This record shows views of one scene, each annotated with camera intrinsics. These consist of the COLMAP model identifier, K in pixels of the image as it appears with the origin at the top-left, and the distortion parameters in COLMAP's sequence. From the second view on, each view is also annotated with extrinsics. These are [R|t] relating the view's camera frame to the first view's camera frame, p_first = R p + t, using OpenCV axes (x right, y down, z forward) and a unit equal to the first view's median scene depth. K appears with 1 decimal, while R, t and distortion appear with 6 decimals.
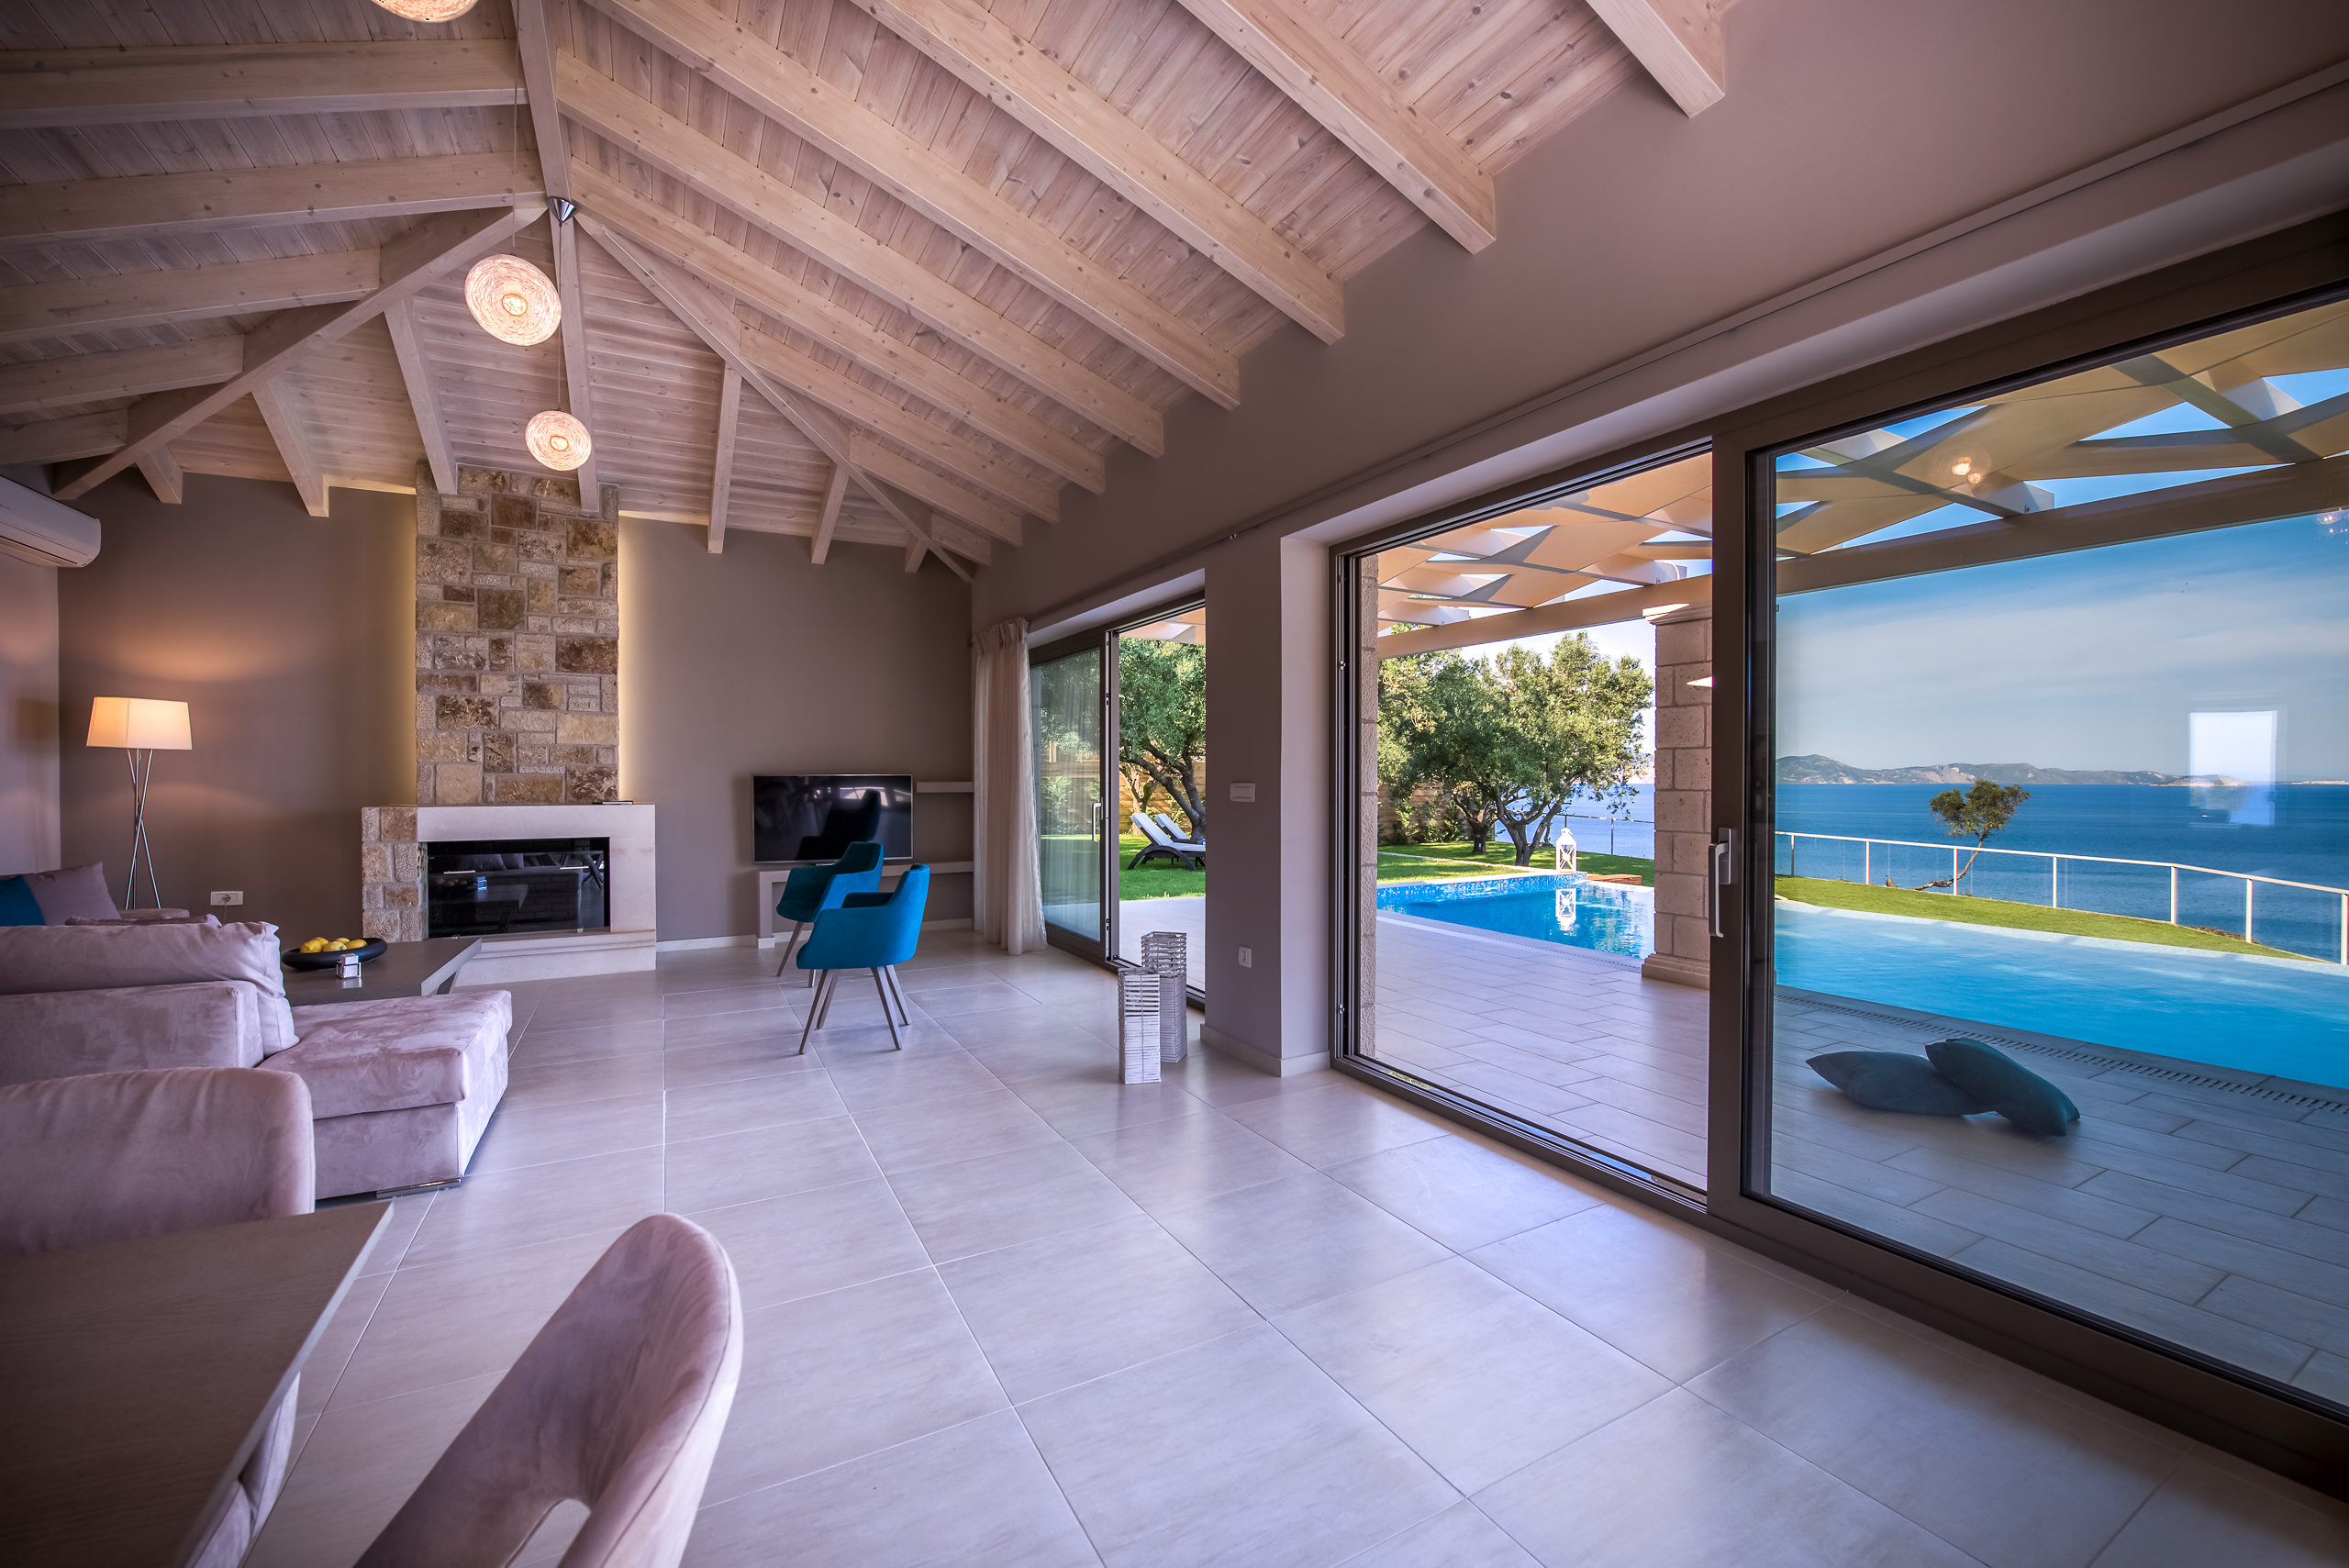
lens RADIAL K [[931.2, 0, 1162.9], [0, 931.2, 783.6], [0, 0, 1]] dist [-0.021566, -0.000147]
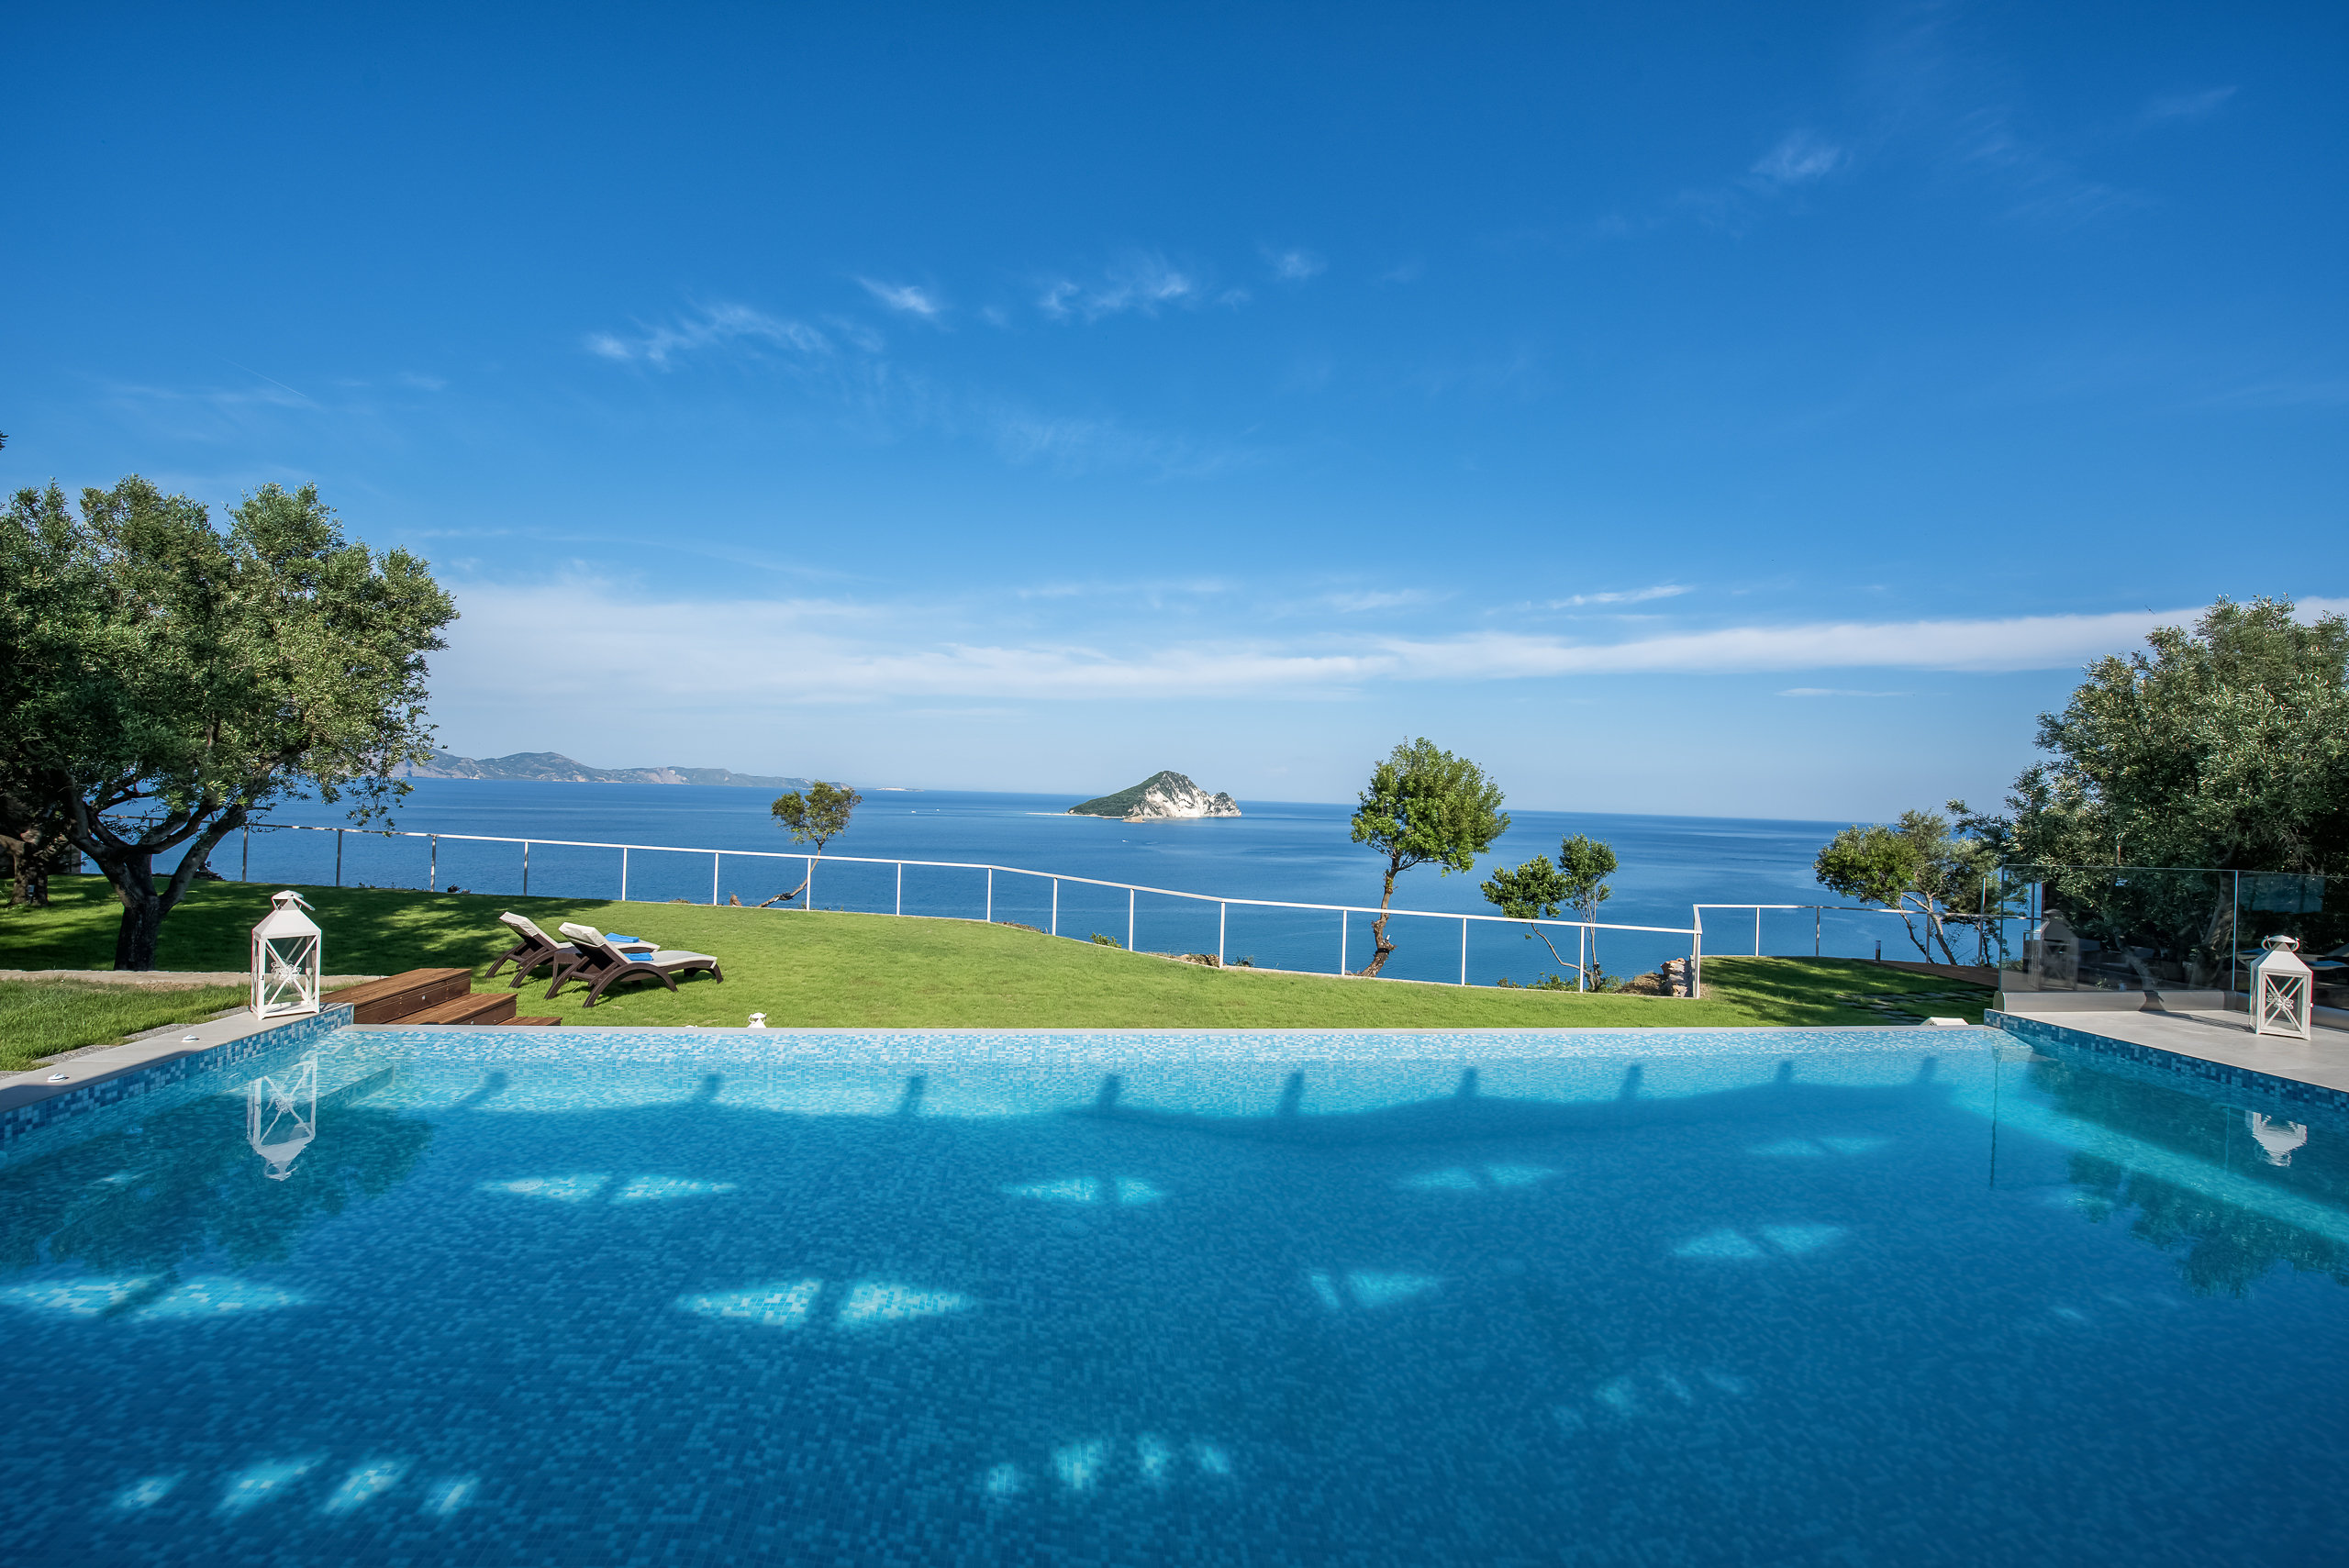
lens RADIAL K [[931.2, 0, 1174.1], [0, 931.2, 786.4], [0, 0, 1]] dist [-0.021566, -0.000147]
pose [[0.349905, 0.018770, 0.936597, 0.134470], [-0.024395, 0.999643, -0.010920, 0.001879], [-0.936468, -0.019027, 0.350238, 0.335701]]
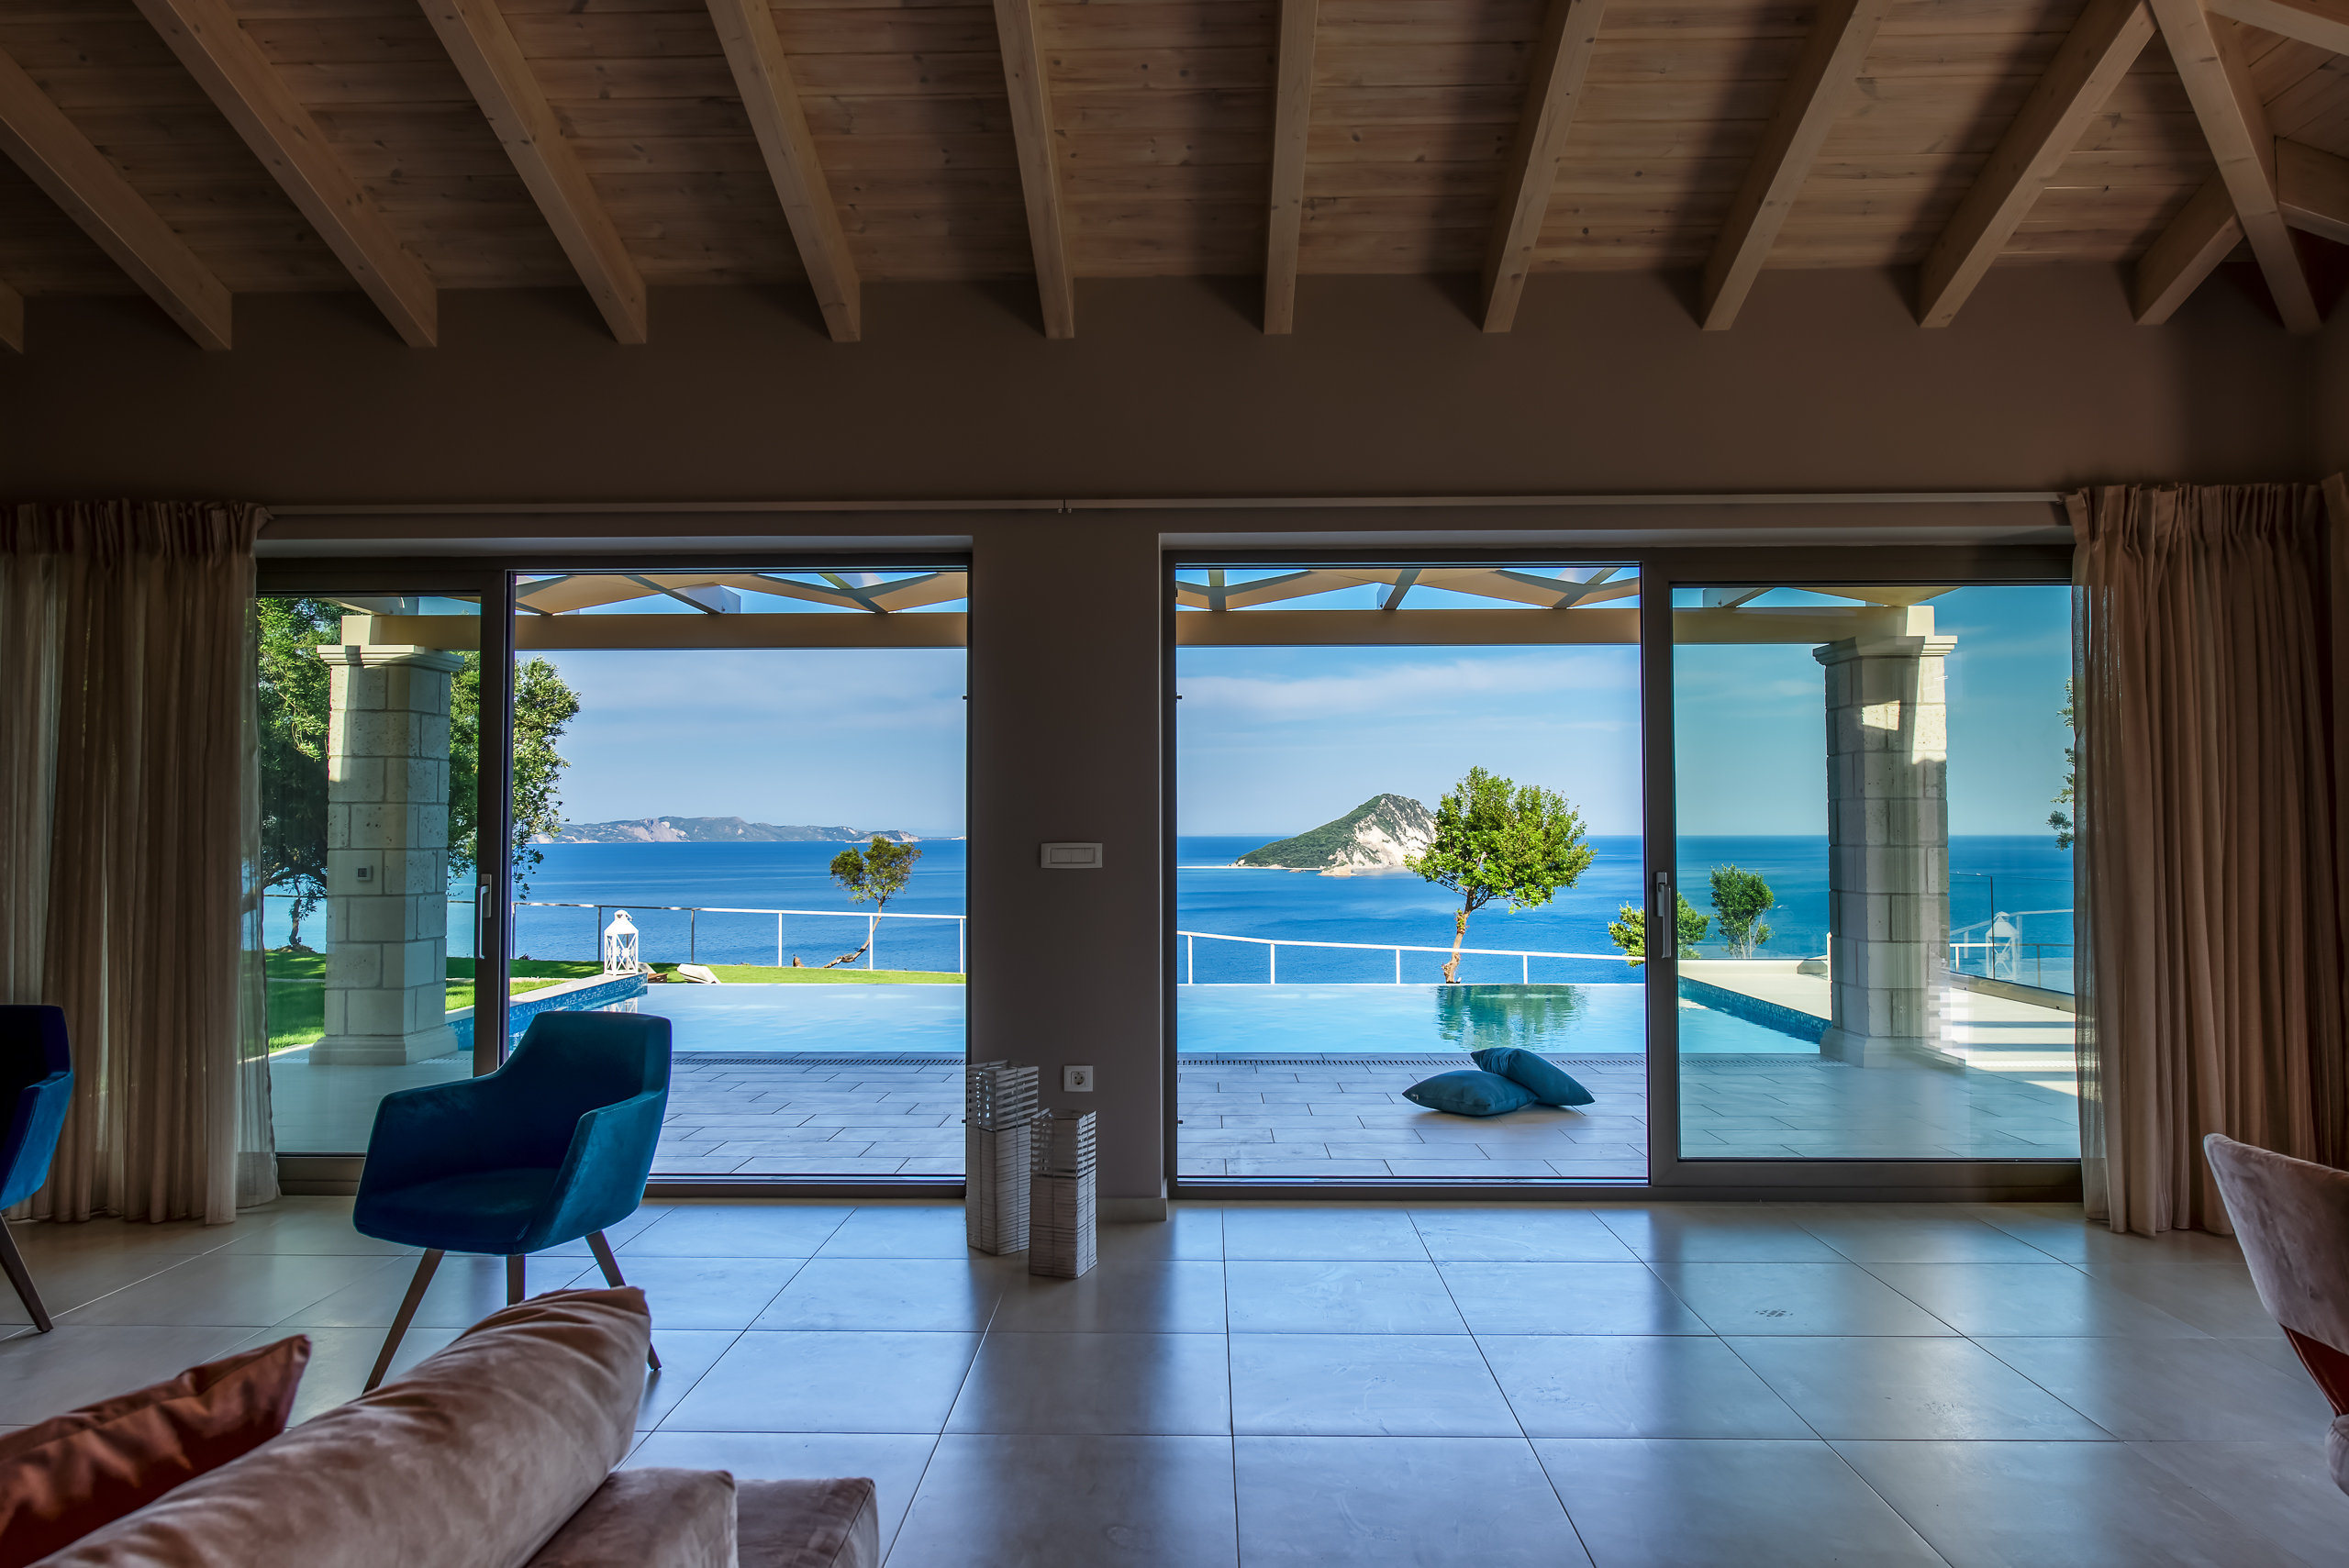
lens RADIAL K [[1450.7, 0, 1171.8], [0, 1450.7, 779.8], [0, 0, 1]] dist [0.001002, 0.000042]
pose [[0.494803, 0.027592, 0.868567, -0.176160], [0.012093, 0.999180, -0.038630, -0.001118], [-0.868921, 0.029618, 0.494063, 0.071925]]
